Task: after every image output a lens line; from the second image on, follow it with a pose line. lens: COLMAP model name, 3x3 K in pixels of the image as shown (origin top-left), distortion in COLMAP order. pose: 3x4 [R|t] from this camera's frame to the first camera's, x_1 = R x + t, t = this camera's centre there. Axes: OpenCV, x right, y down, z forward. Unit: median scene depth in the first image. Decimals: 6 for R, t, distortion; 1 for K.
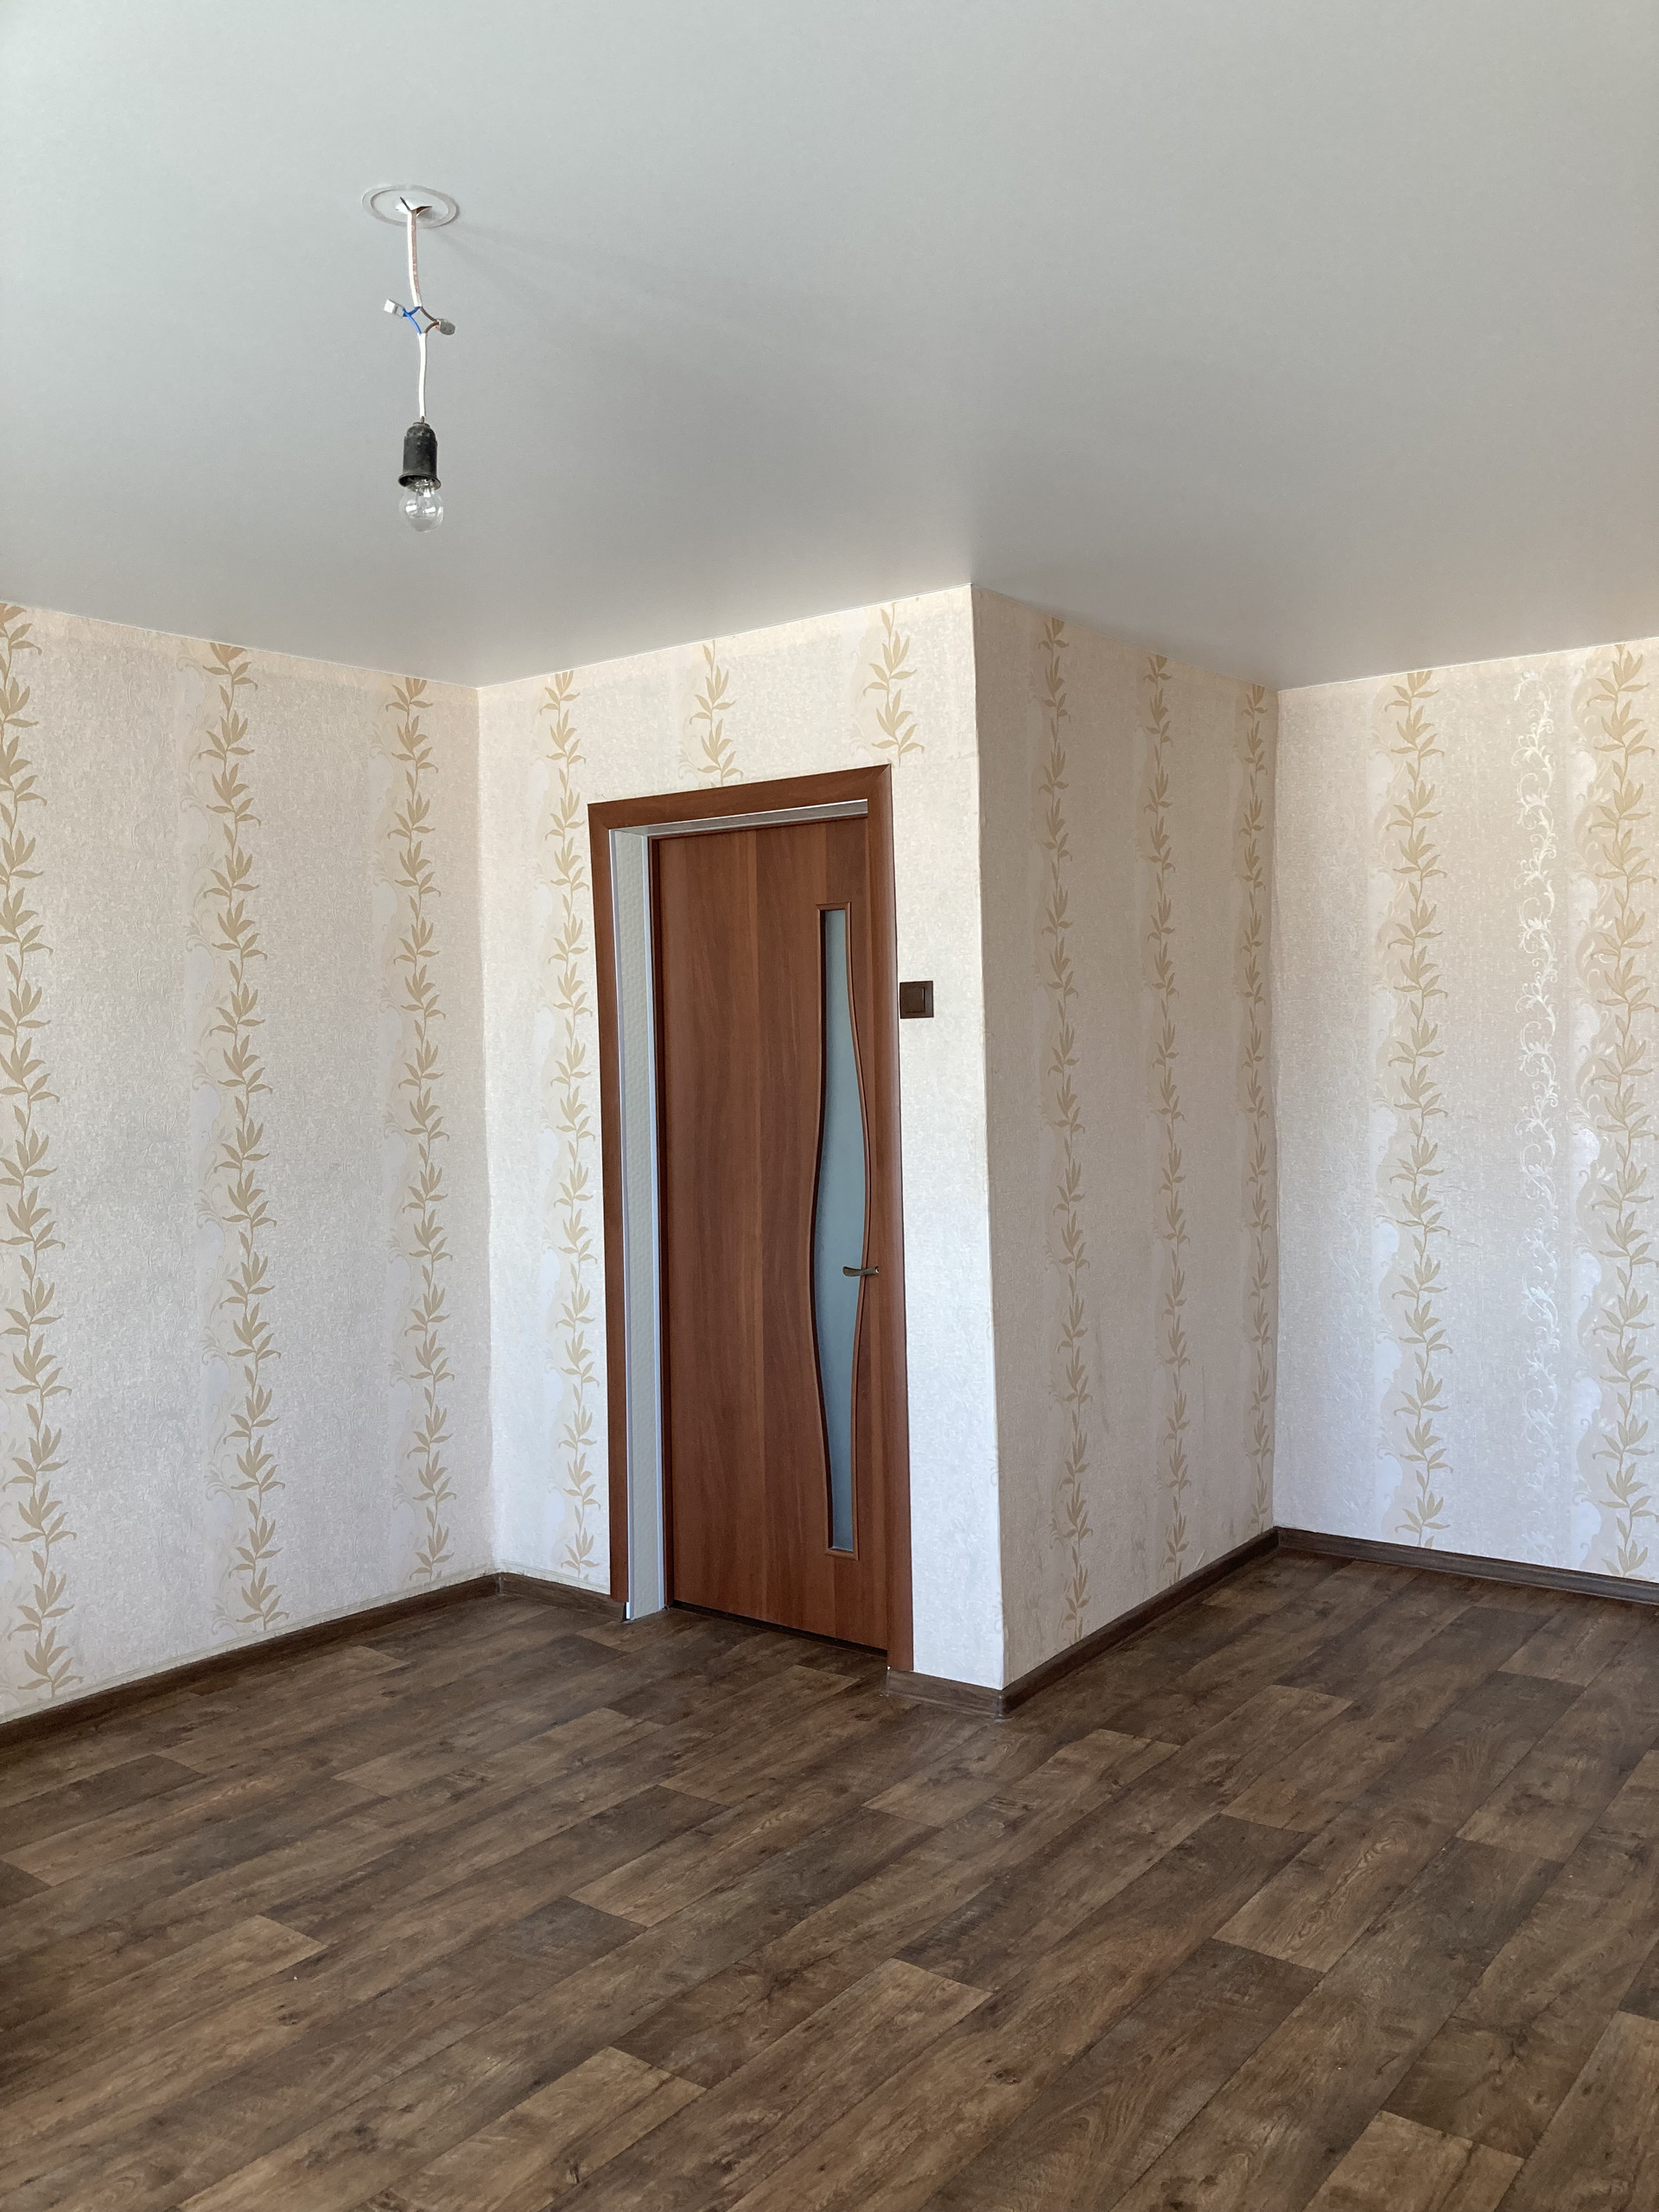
lens RADIAL K [[1776.6, 0, 829.5], [0, 1776.6, 1106.0], [0, 0, 1]] dist [0.010188, -0.010293]
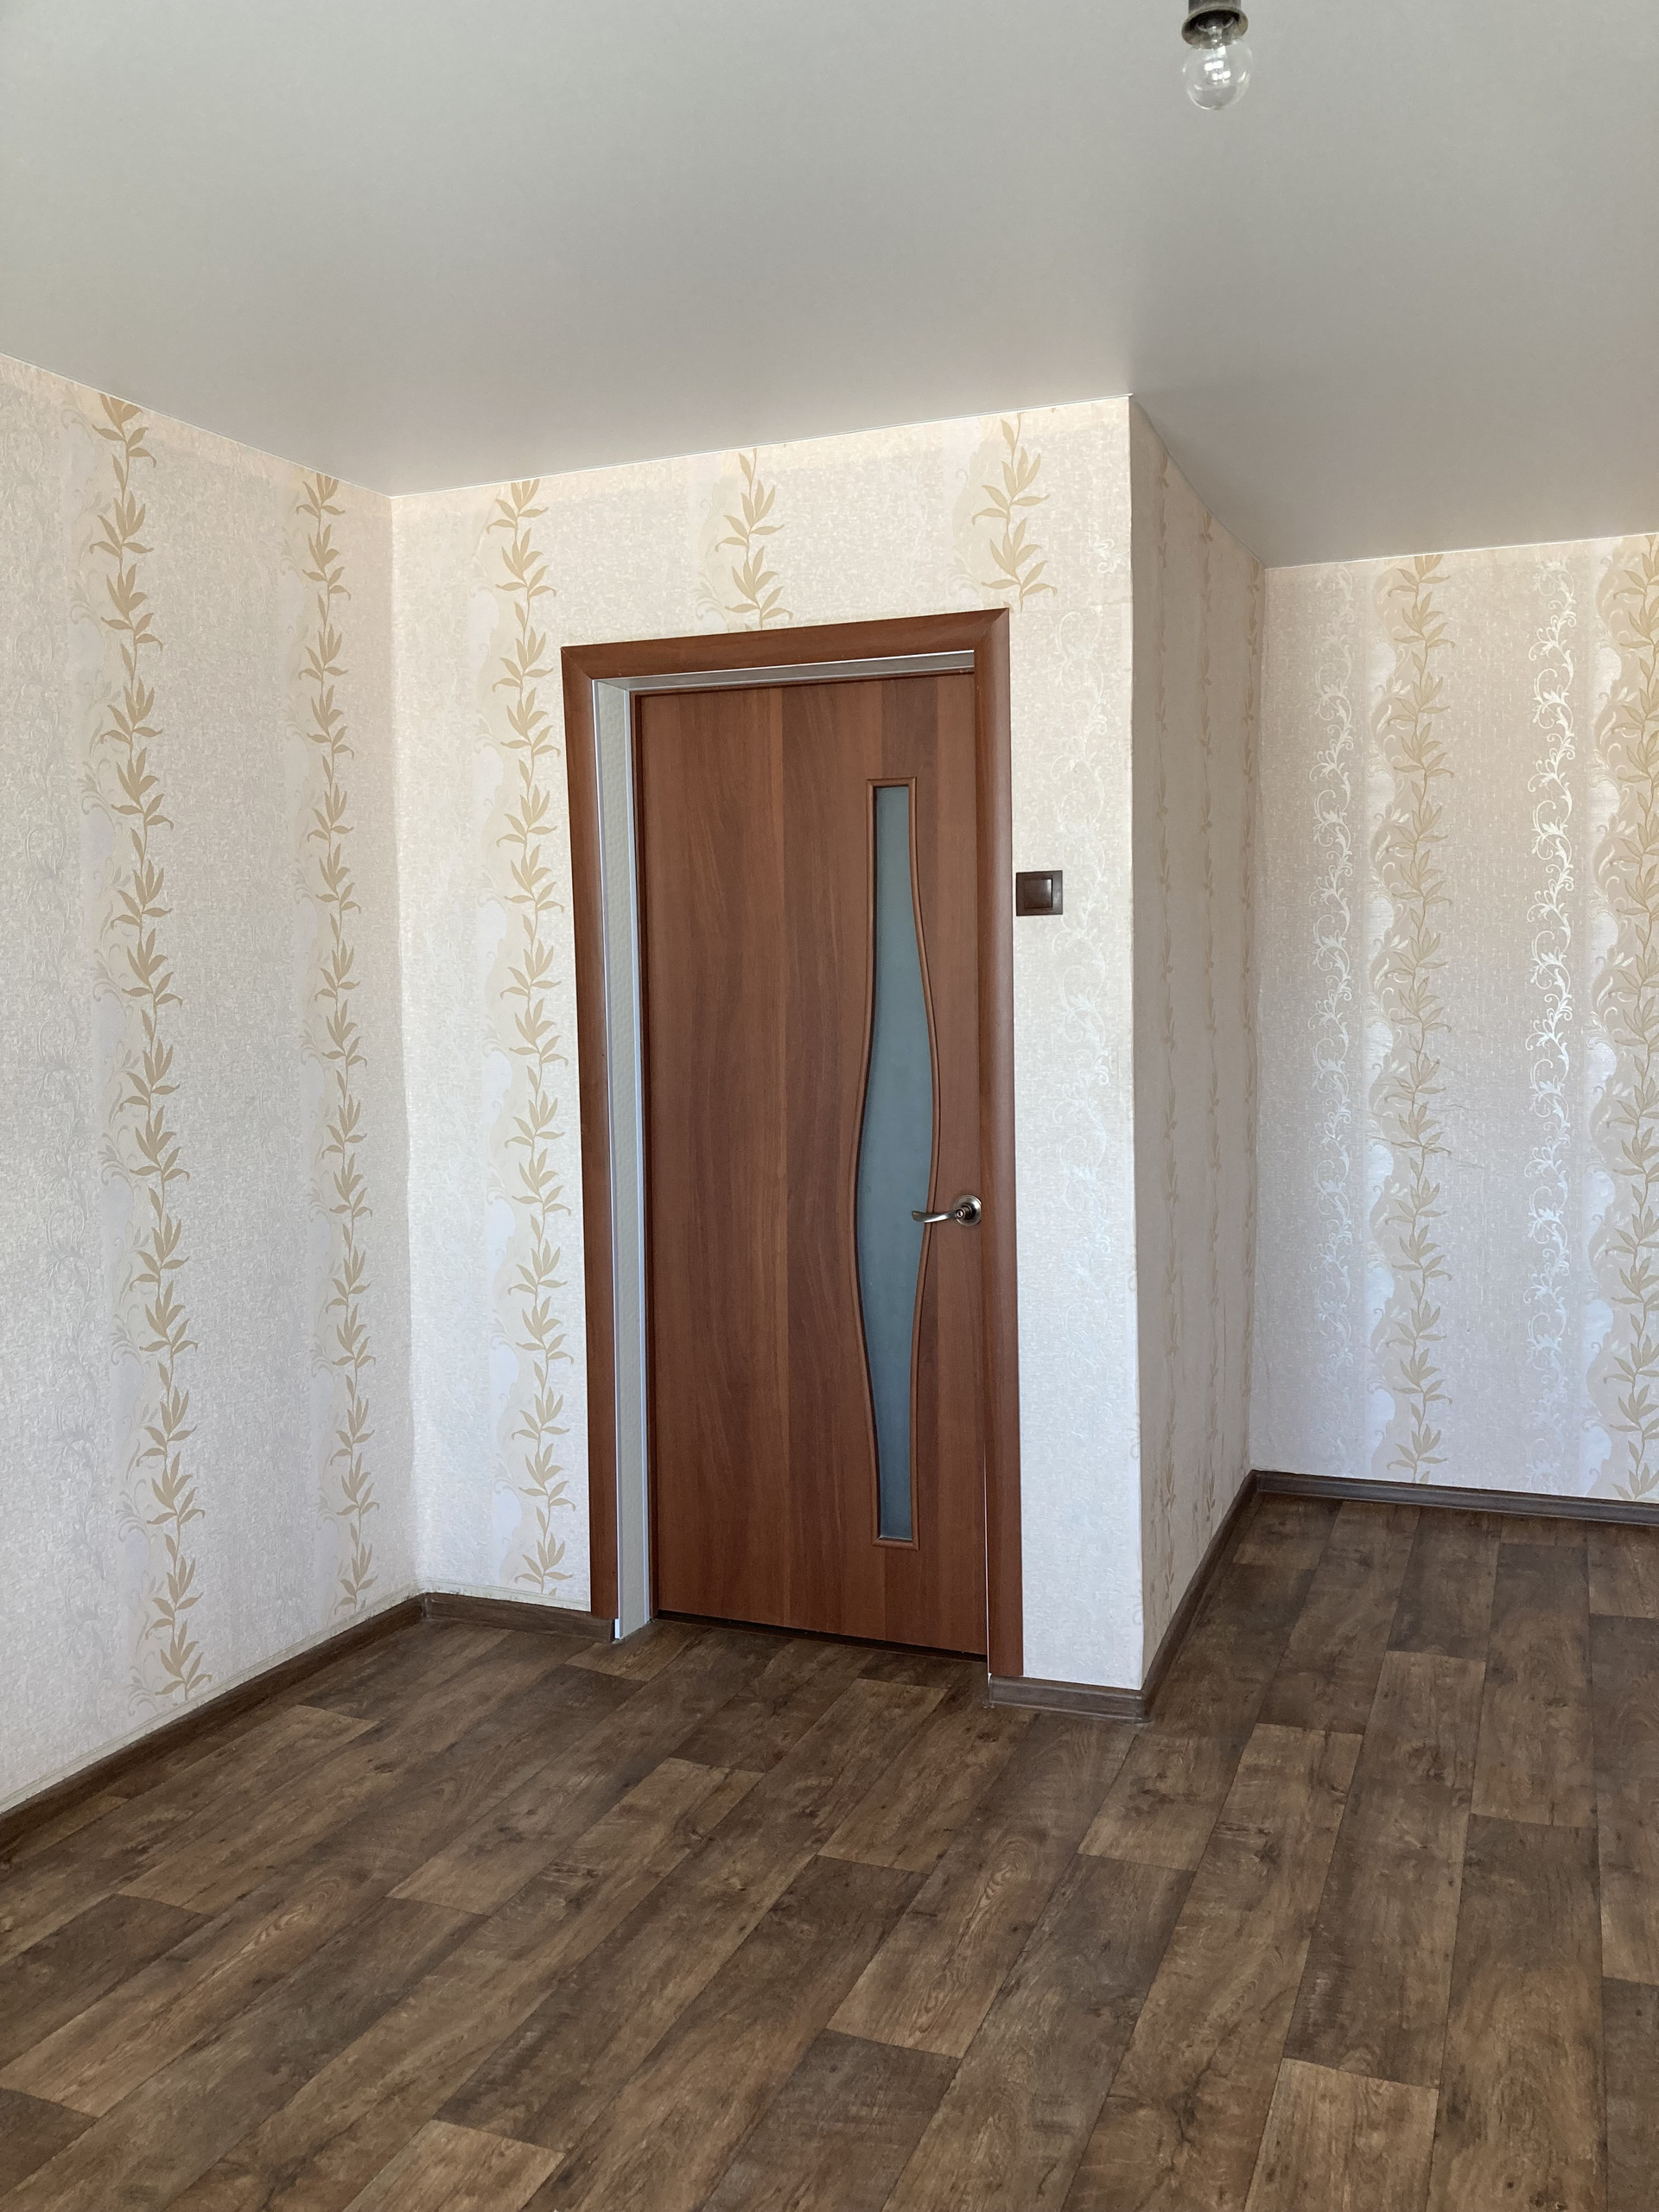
lens RADIAL K [[1799.2, 0, 843.8], [0, 1799.2, 1106.3], [0, 0, 1]] dist [-0.020841, 0.045771]
pose [[0.964541, -0.015194, 0.263495, -0.231761], [0.004293, 0.999113, 0.041900, 0.004596], [-0.263898, -0.039283, 0.963750, 0.173110]]
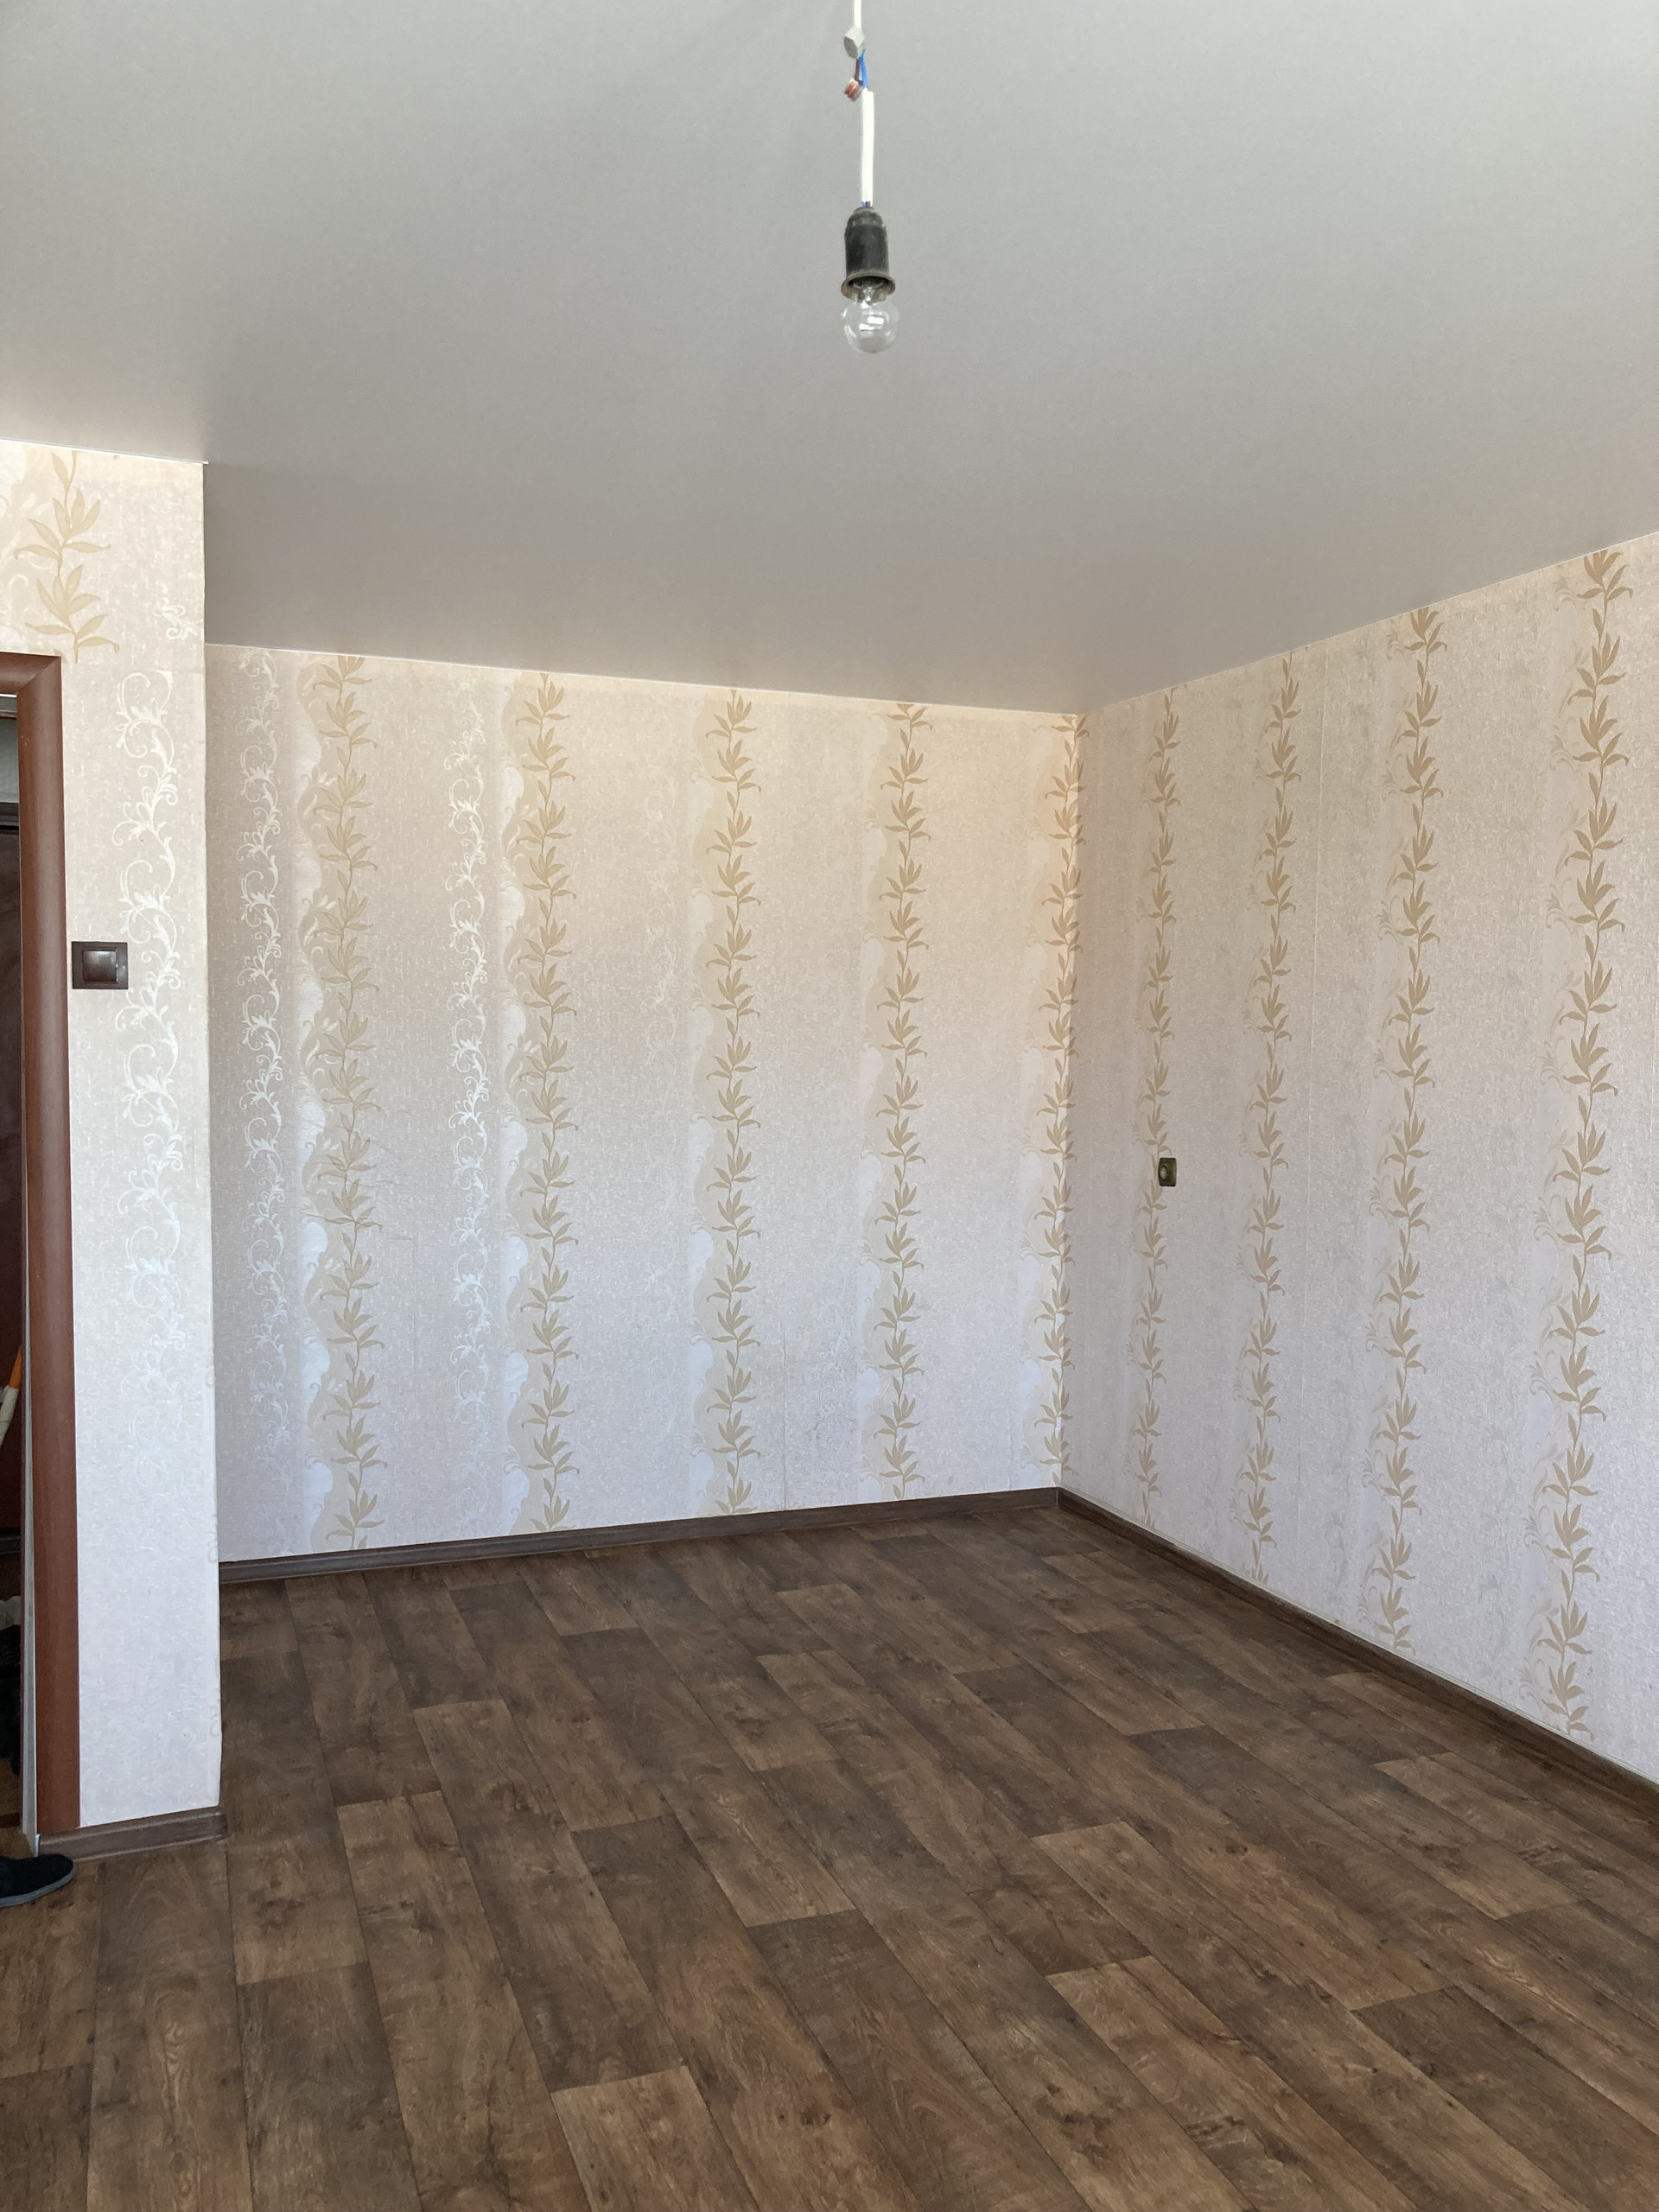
lens RADIAL K [[1799.2, 0, 843.8], [0, 1799.2, 1106.3], [0, 0, 1]] dist [-0.020841, 0.045771]
pose [[0.534901, -0.006446, 0.844890, -0.387574], [0.003466, 0.999979, 0.005434, -0.001225], [-0.844908, 0.000022, 0.534912, 0.260999]]
